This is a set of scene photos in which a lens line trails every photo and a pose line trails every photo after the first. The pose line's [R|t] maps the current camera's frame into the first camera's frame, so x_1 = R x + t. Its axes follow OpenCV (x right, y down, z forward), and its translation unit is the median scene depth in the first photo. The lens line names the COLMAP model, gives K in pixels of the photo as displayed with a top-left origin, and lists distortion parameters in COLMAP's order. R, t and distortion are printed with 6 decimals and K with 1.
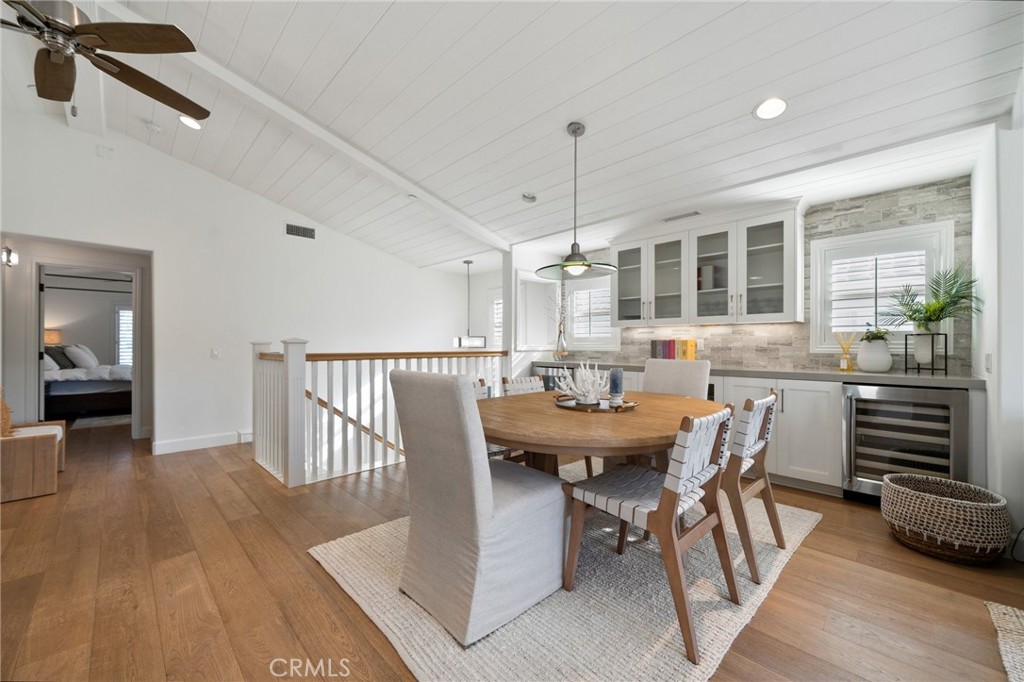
lens RADIAL K [[395.0, 0, 507.0], [0, 395.0, 346.2], [0, 0, 1]] dist [-0.006155, 0.000676]
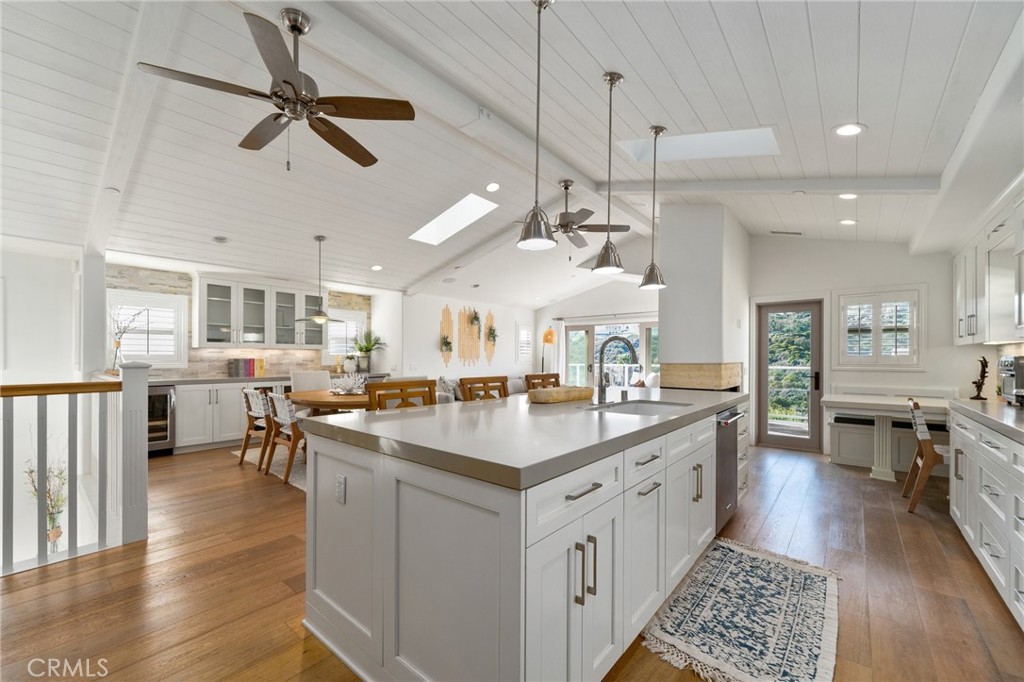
lens RADIAL K [[404.9, 0, 507.1], [0, 404.9, 359.0], [0, 0, 1]] dist [-0.005101, 0.001050]
pose [[-0.082783, -0.008961, 0.996527, -1.210480], [-0.000293, 0.999960, 0.008968, -0.030076], [-0.996568, 0.000451, -0.082782, 0.237602]]
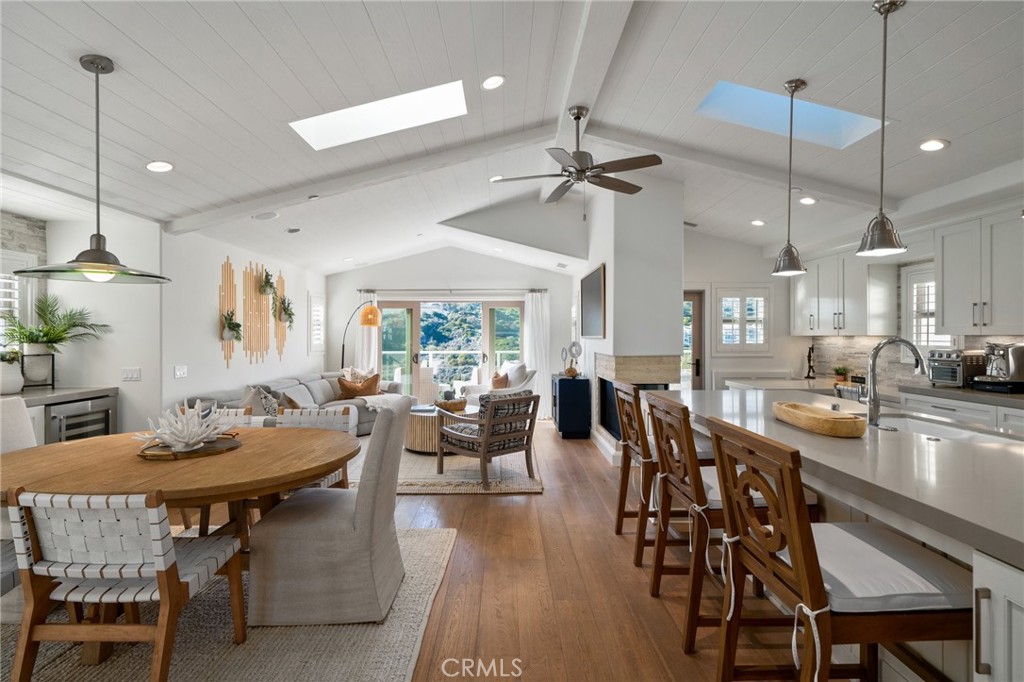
lens RADIAL K [[482.6, 0, 498.0], [0, 482.6, 353.1], [0, 0, 1]] dist [0.009678, 0.002298]
pose [[-0.704293, -0.028510, 0.709337, -0.658260], [0.001545, 0.999129, 0.041691, -0.069657], [-0.709908, 0.030459, -0.703636, 0.814458]]
